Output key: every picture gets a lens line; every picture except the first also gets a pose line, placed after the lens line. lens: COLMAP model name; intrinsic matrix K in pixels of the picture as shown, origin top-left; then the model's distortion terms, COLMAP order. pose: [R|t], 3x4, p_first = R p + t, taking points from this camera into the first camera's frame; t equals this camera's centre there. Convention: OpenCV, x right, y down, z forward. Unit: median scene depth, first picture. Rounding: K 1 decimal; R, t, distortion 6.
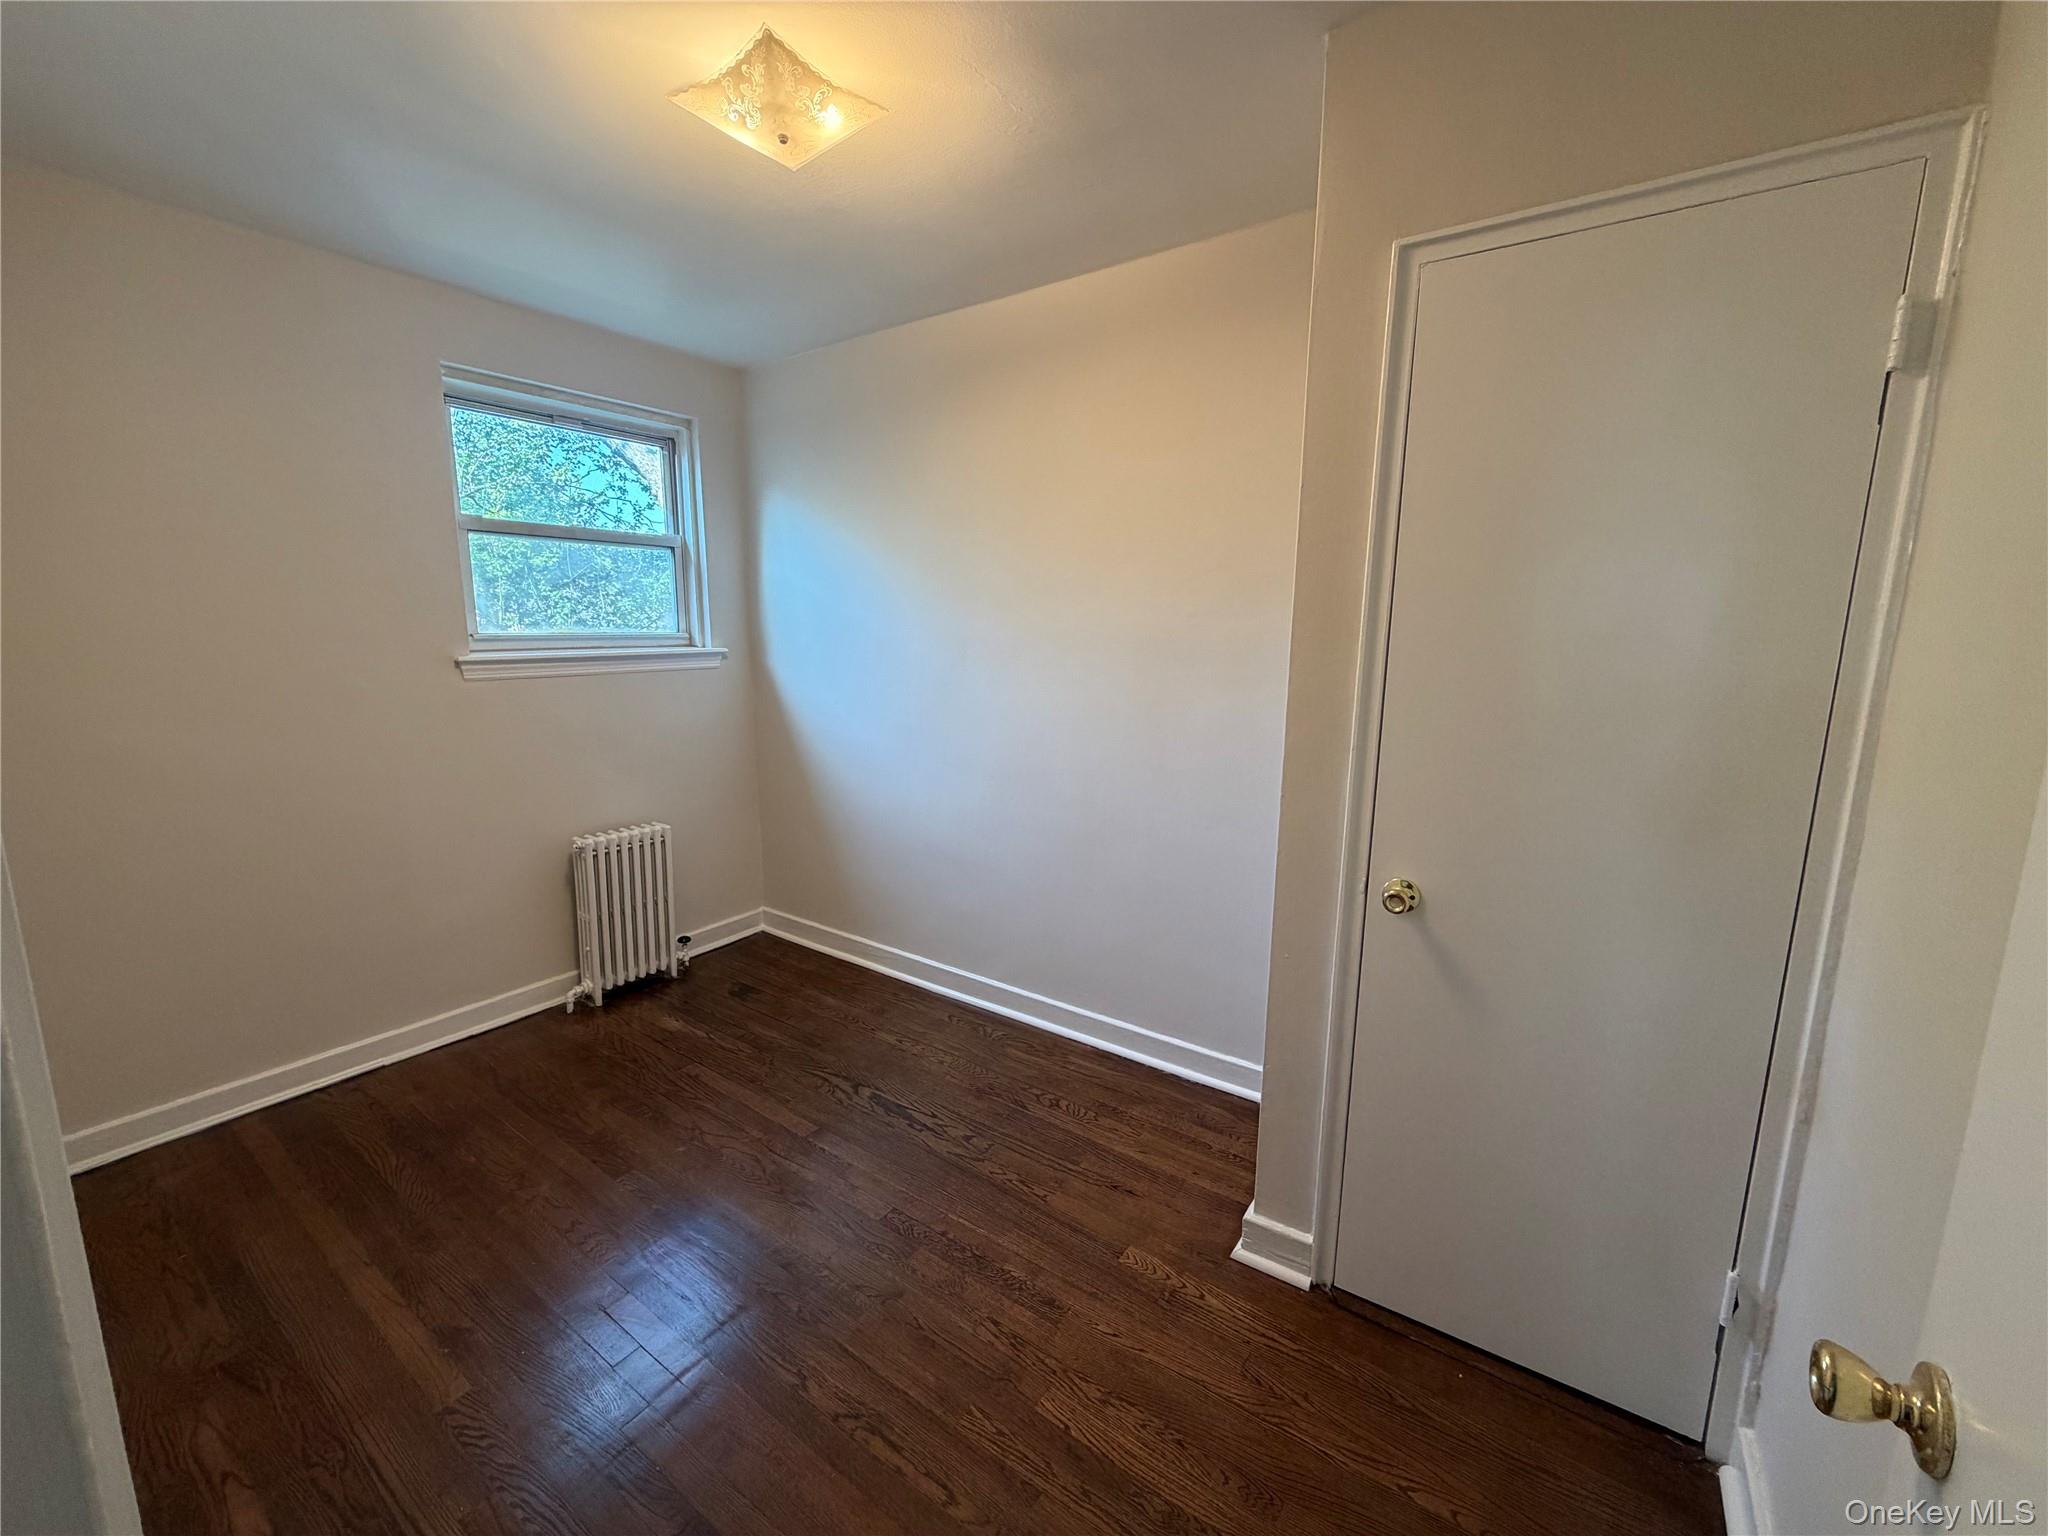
lens RADIAL K [[820.9, 0, 1022.9], [0, 820.9, 764.2], [0, 0, 1]] dist [-0.000640, 0.000087]
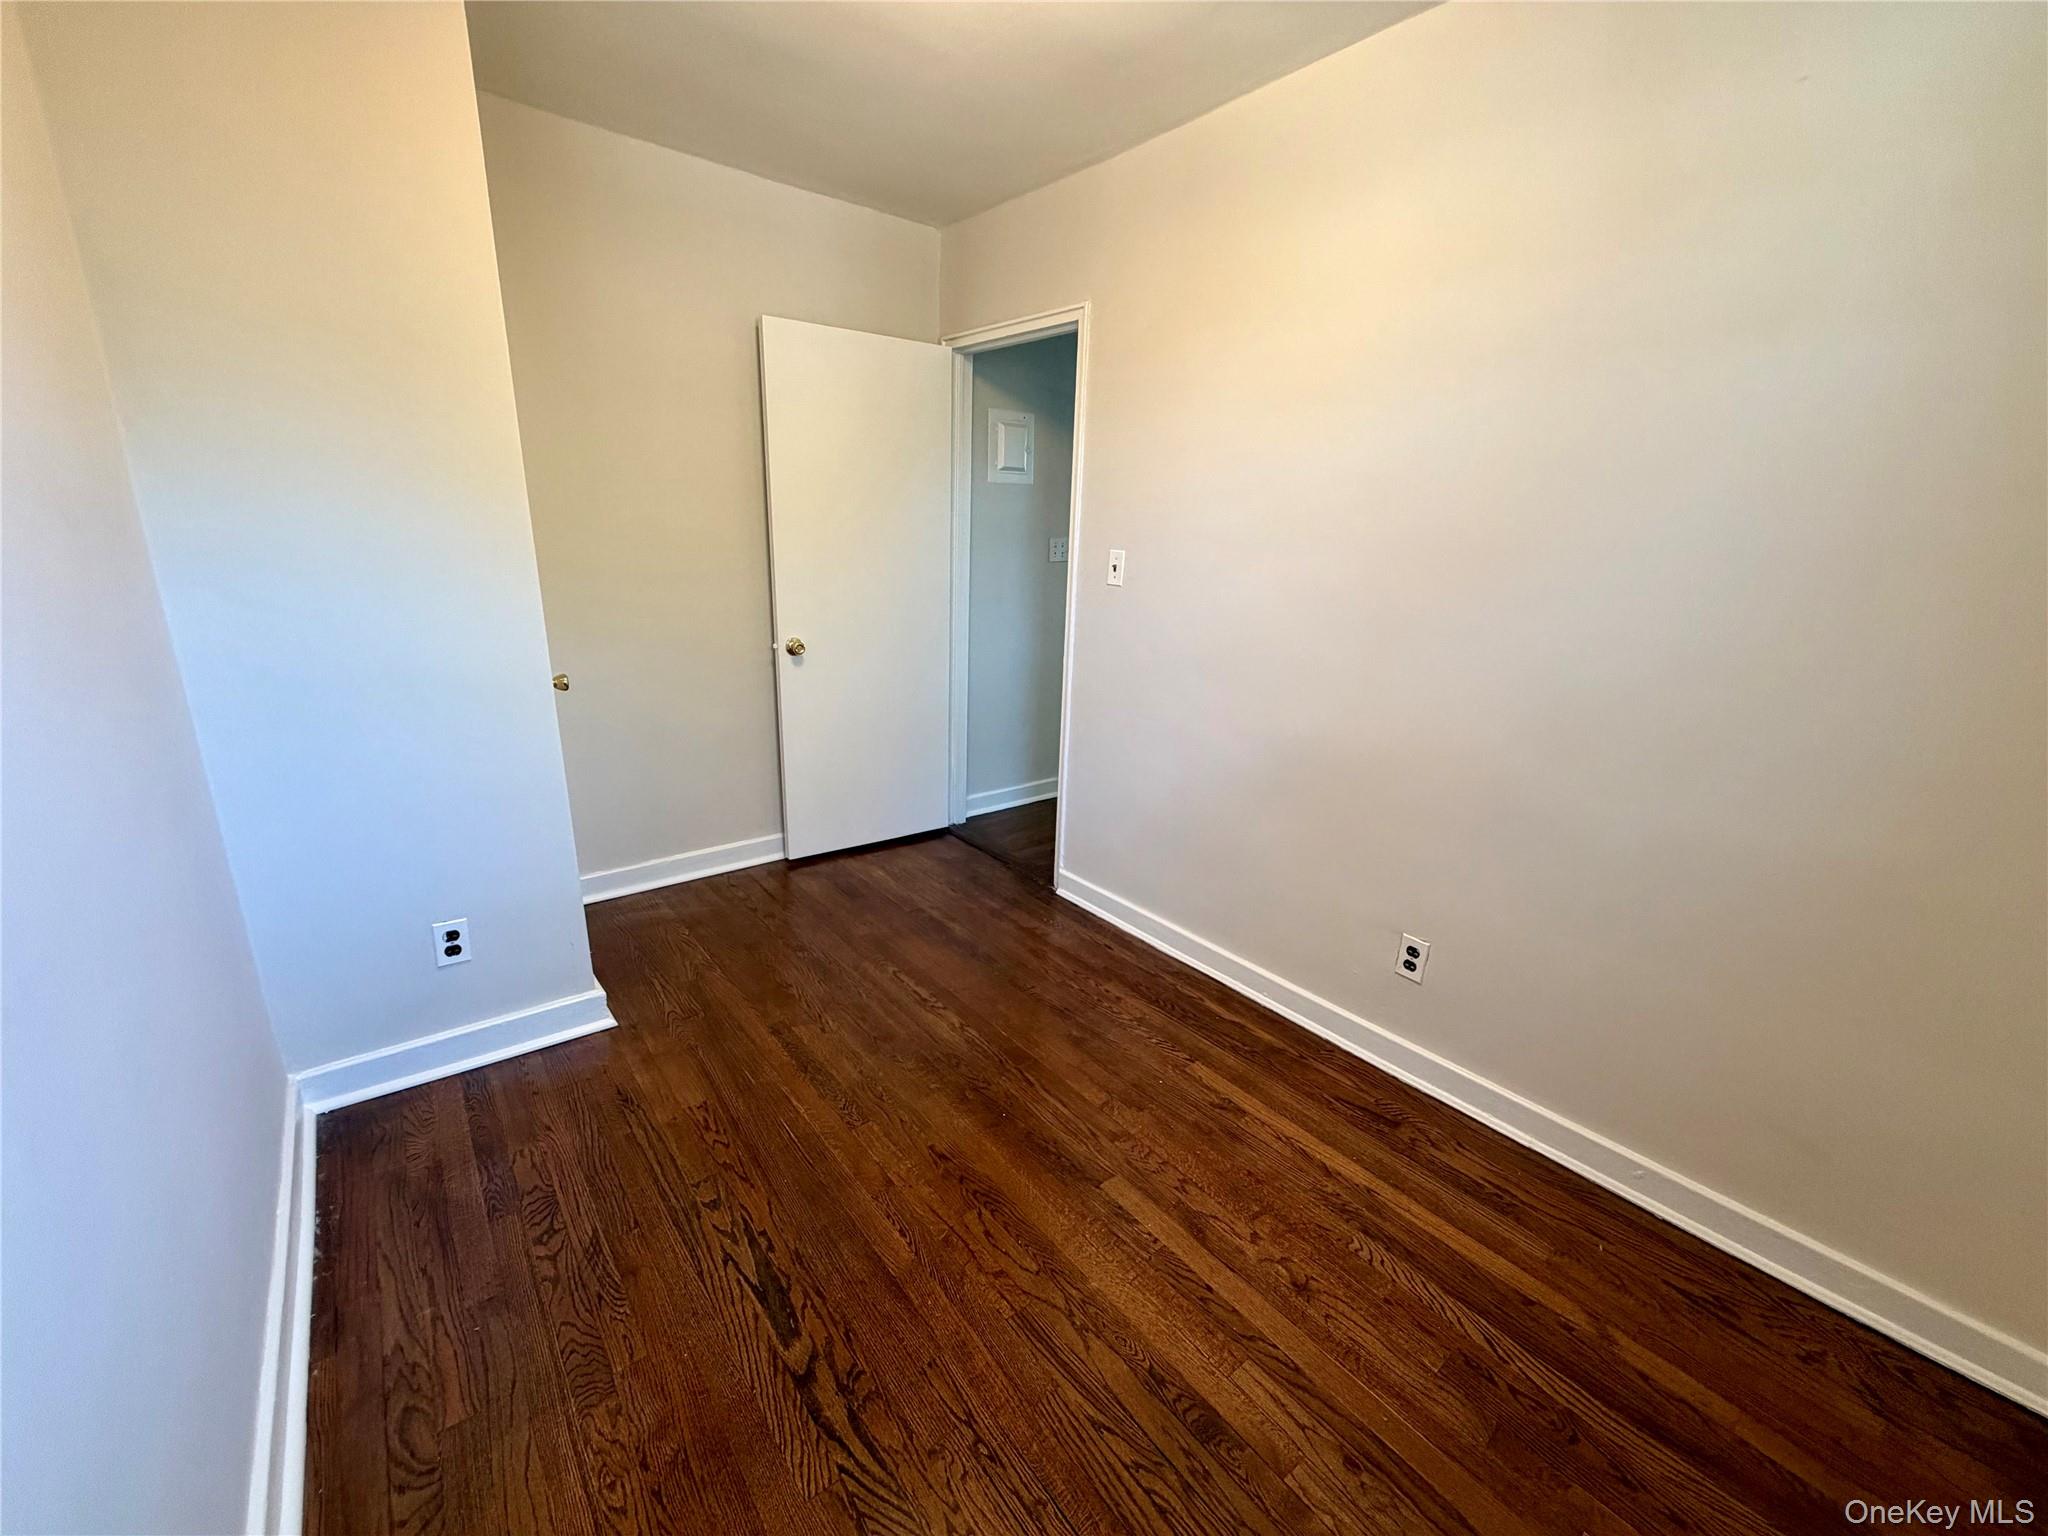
lens RADIAL K [[820.9, 0, 1025.3], [0, 820.9, 768.9], [0, 0, 1]] dist [-0.000640, 0.000087]
pose [[-0.961099, -0.113768, 0.251685, -0.498538], [0.003574, 0.906029, 0.423200, -0.213587], [-0.276180, 0.407637, -0.870377, 1.476992]]
